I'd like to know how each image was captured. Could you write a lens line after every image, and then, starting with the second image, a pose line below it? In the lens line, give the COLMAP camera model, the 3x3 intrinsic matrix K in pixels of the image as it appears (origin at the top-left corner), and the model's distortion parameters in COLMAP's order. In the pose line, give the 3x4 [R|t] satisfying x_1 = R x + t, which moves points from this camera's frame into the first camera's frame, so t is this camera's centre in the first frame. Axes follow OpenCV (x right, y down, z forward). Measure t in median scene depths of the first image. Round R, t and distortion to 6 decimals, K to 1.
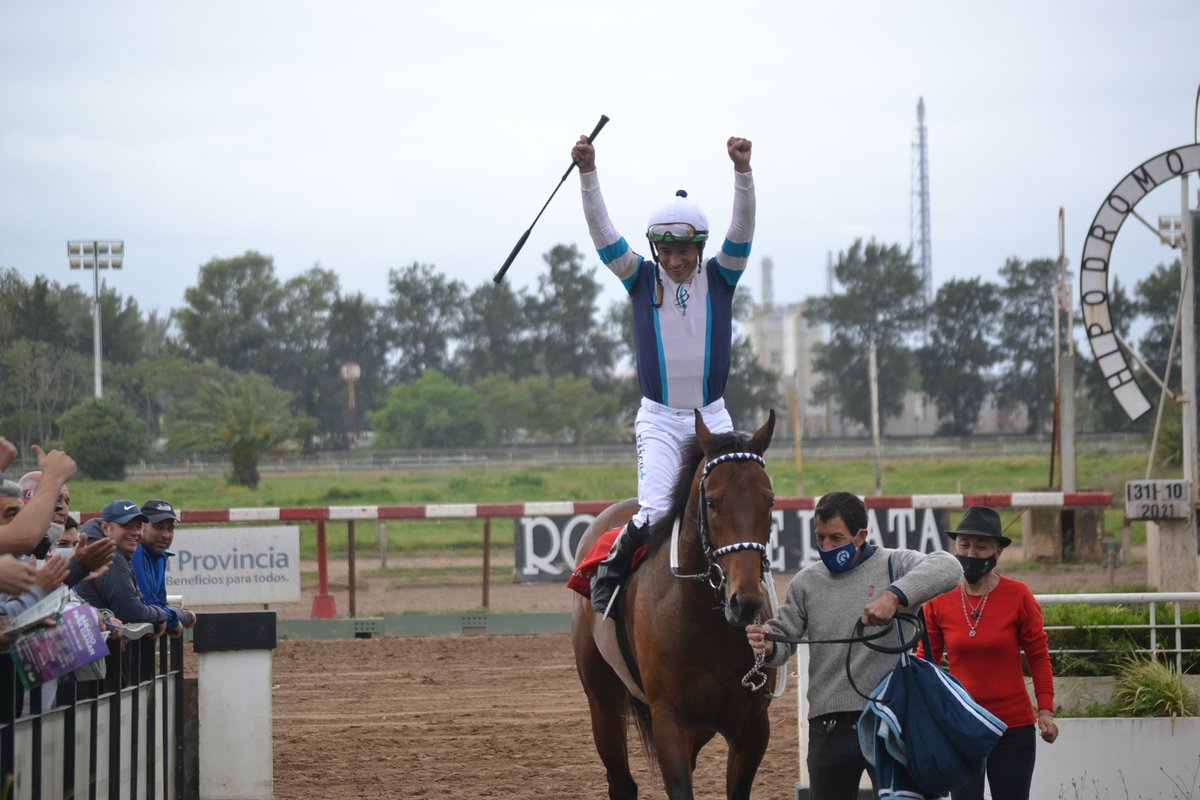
lens RADIAL K [[3720.7, 0, 600.0], [0, 3720.7, 400.0], [0, 0, 1]] dist [0.478550, -0.815672]
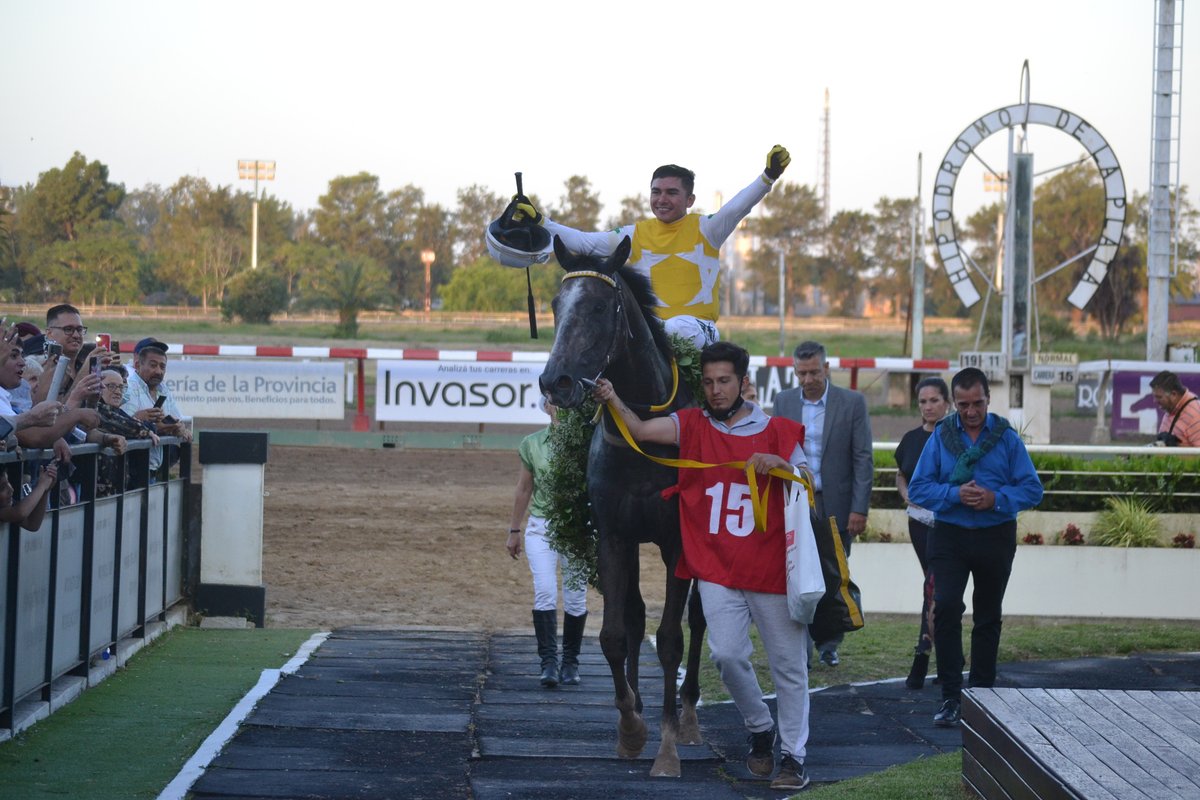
lens RADIAL K [[3624.1, 0, 600.0], [0, 3624.1, 400.0], [0, 0, 1]] dist [-0.052753, -0.301965]
pose [[0.998651, 0.038276, 0.035077, -0.047213], [-0.039642, 0.998447, 0.039130, -0.009768], [-0.033525, -0.040468, 0.998618, -0.411516]]
